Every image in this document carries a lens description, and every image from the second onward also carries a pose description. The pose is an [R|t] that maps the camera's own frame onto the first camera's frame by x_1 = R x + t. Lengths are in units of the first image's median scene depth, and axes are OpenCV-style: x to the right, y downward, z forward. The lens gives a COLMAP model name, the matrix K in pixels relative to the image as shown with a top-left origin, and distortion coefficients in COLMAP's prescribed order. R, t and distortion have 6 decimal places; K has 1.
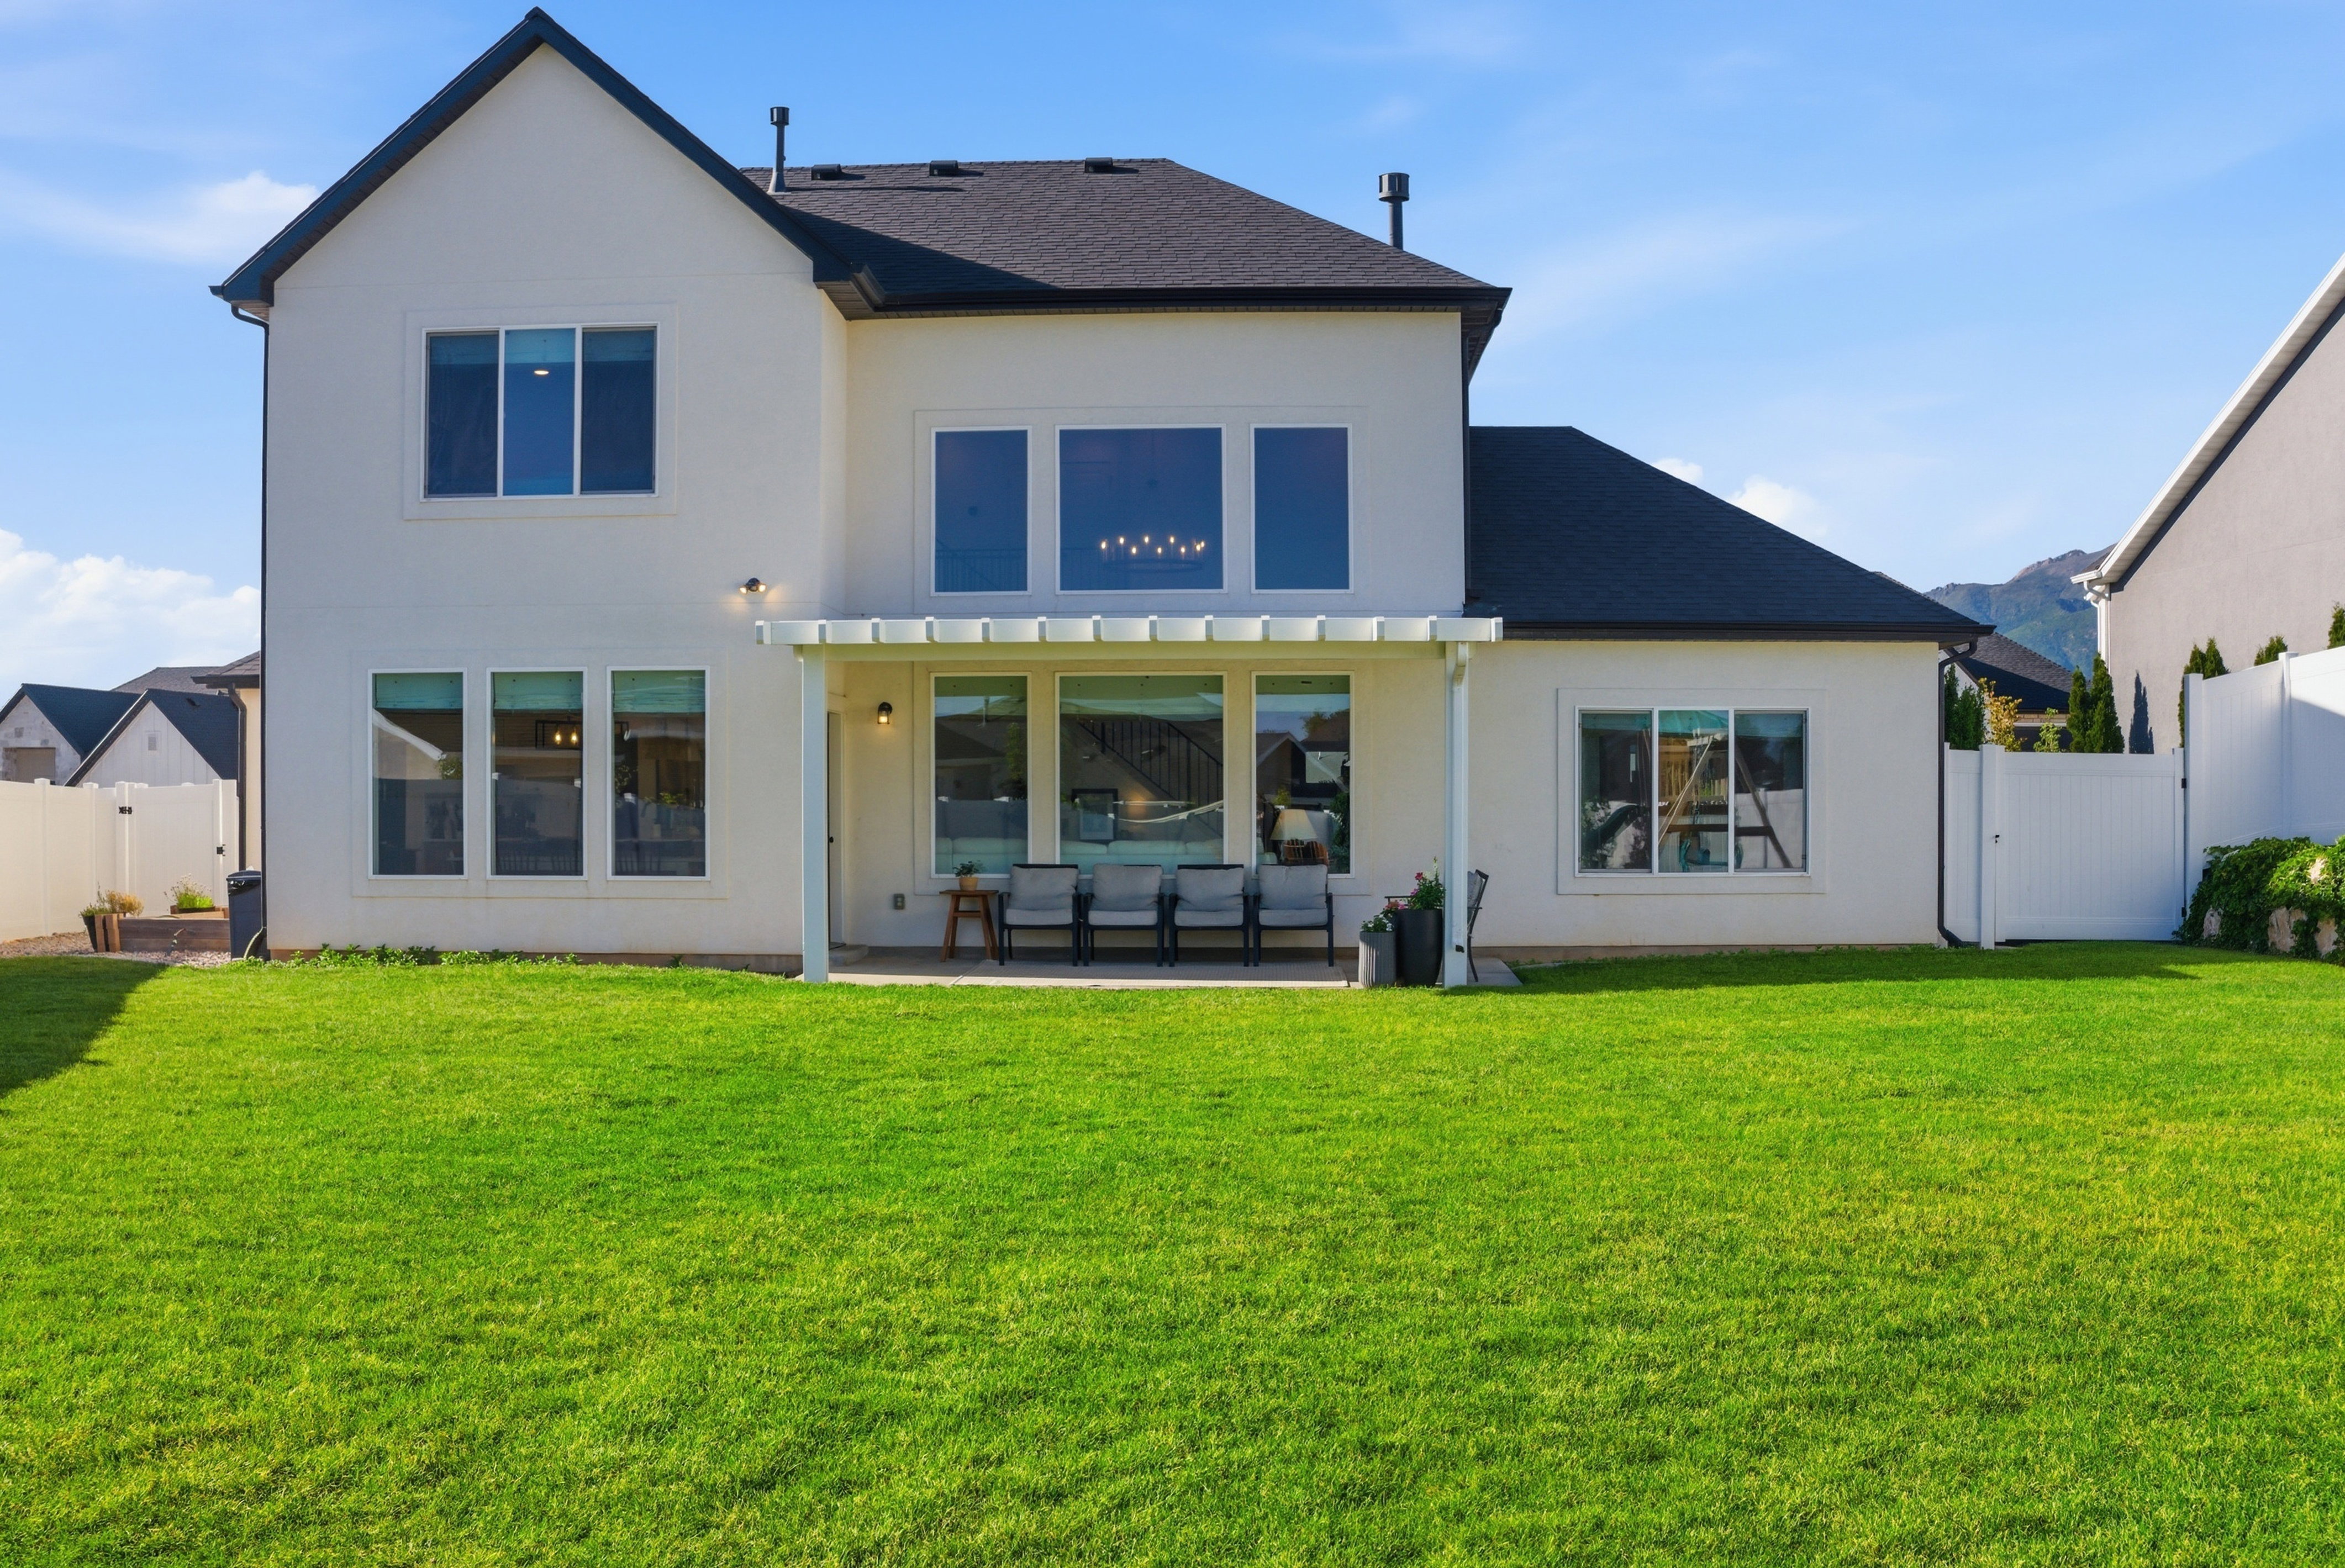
lens RADIAL K [[1134.2, 0, 1179.1], [0, 1134.2, 796.4], [0, 0, 1]] dist [-0.006110, -0.000254]
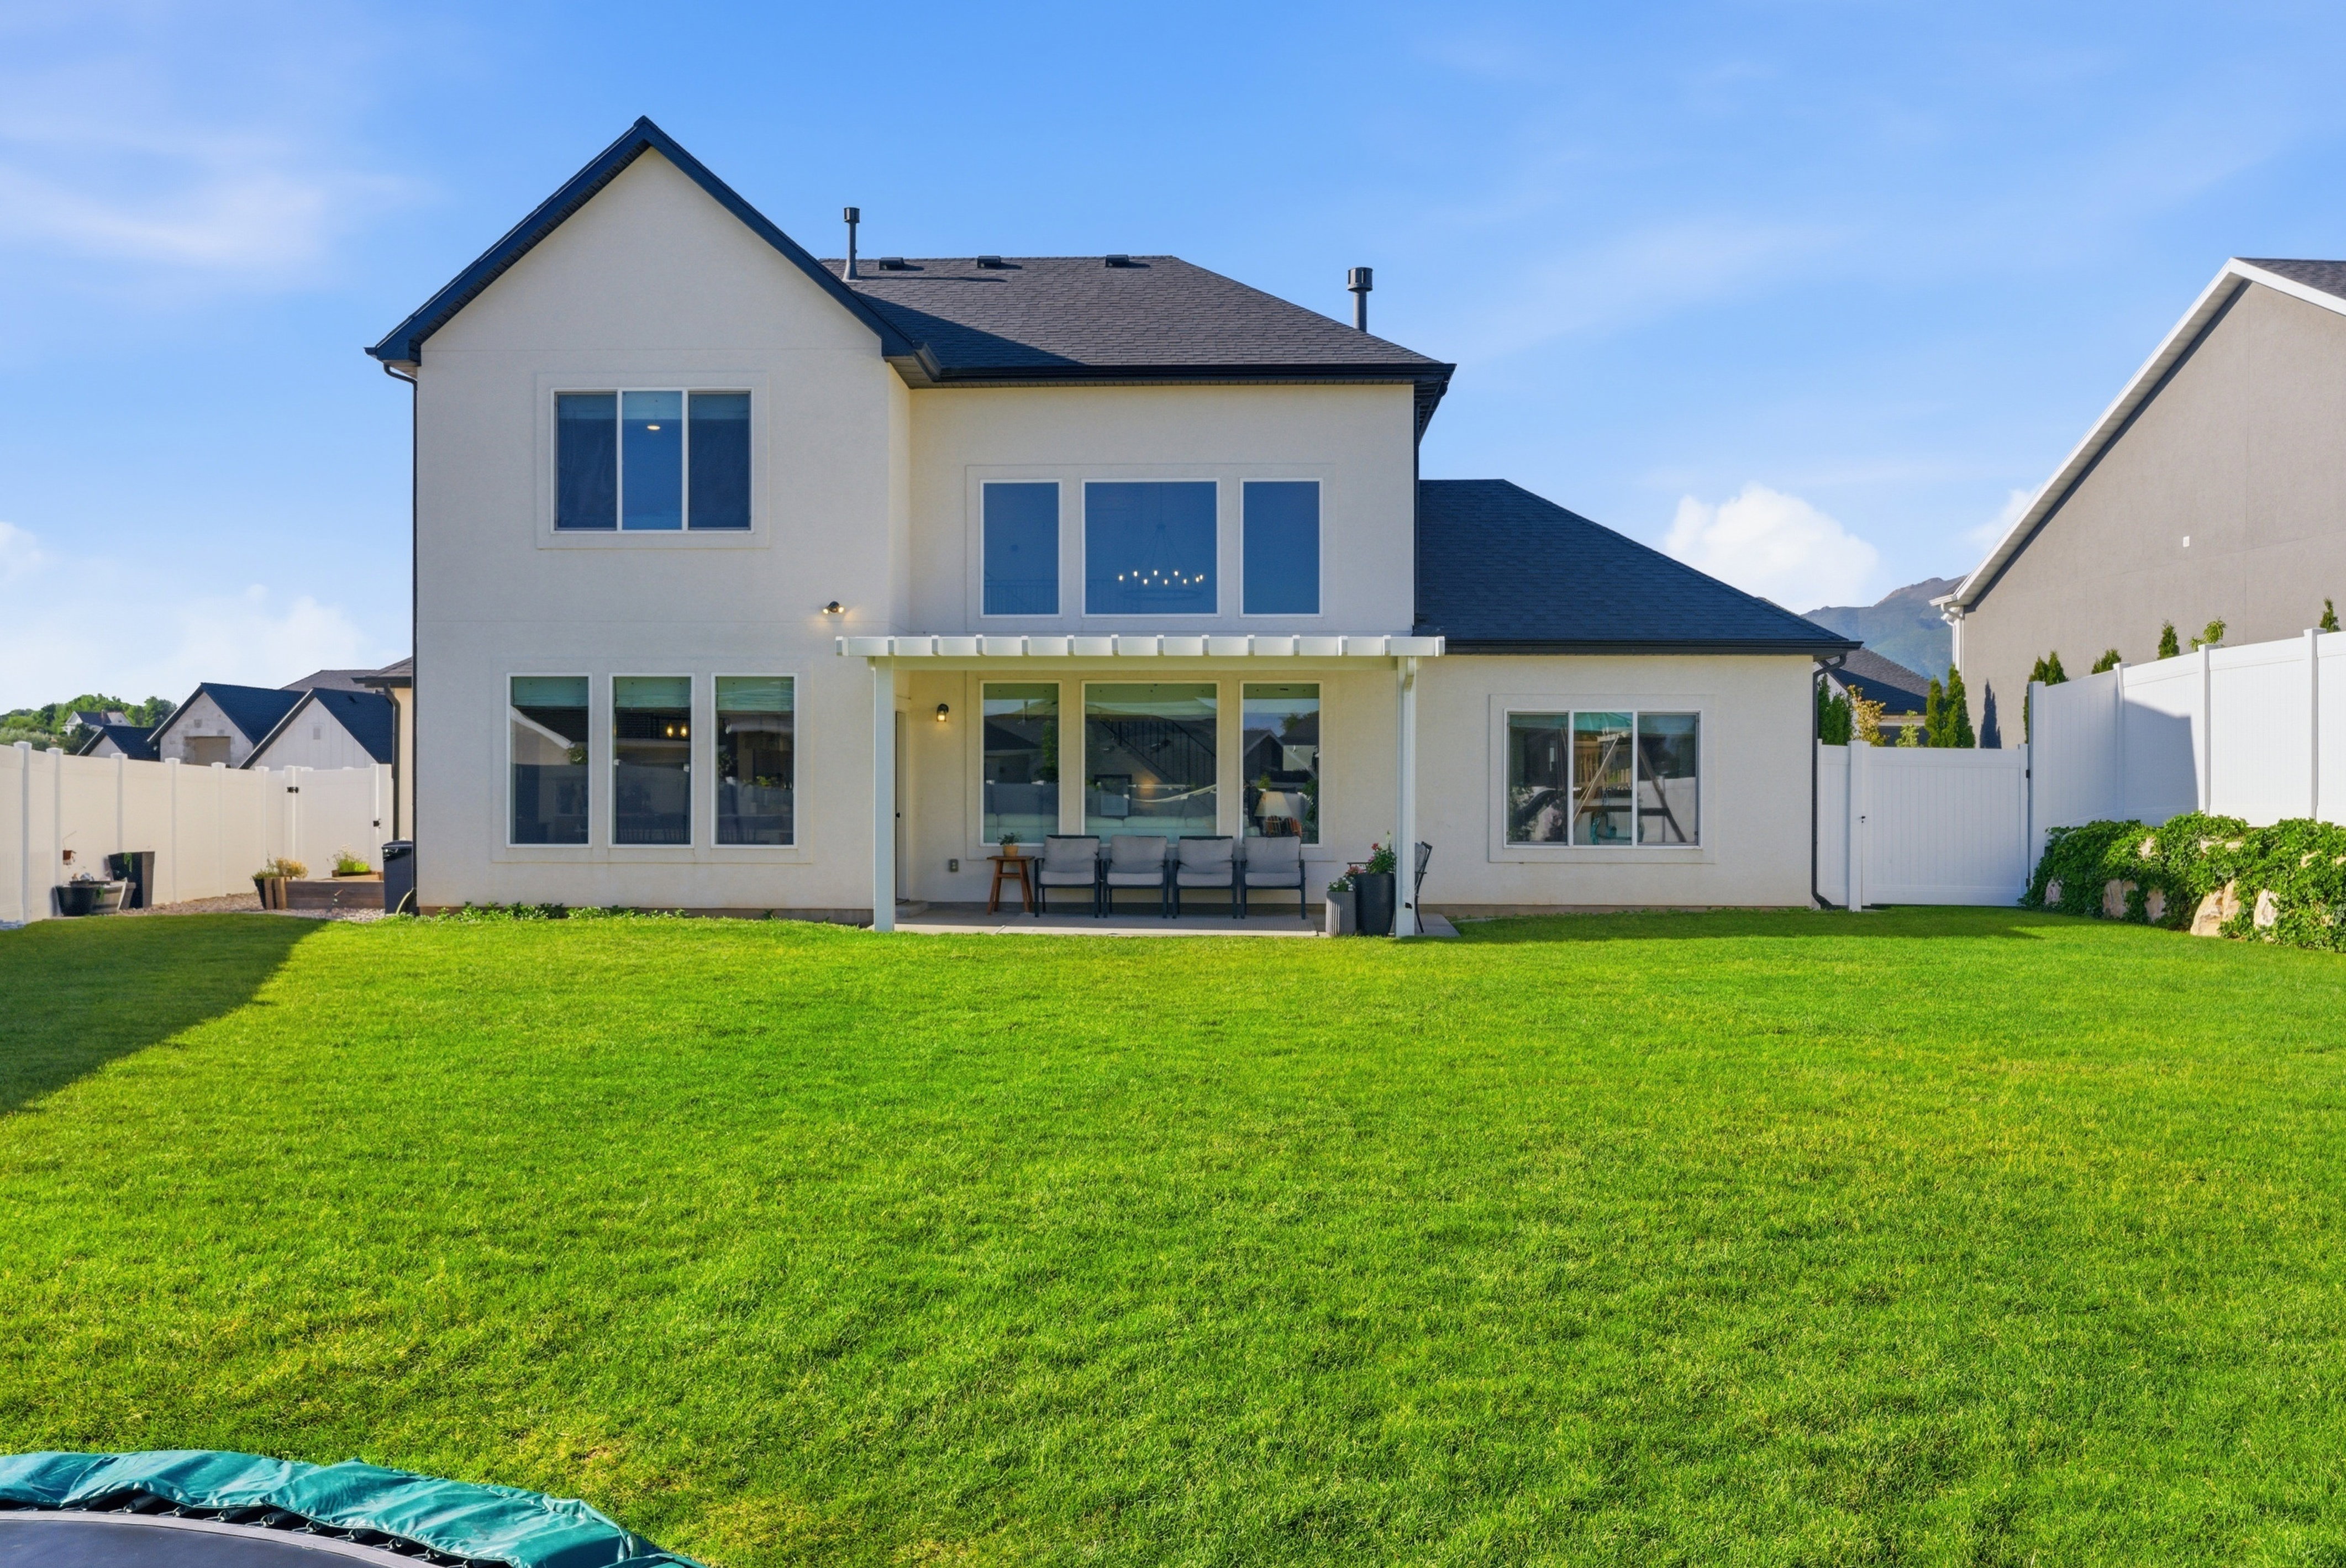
lens RADIAL K [[1134.8, 0, 1152.2], [0, 1134.8, 791.1], [0, 0, 1]] dist [-0.006110, -0.000254]
pose [[0.999662, 0.004390, -0.025640, 0.000528], [-0.004217, 0.999968, 0.006795, 0.002401], [0.025669, -0.006684, 0.999648, -0.206904]]
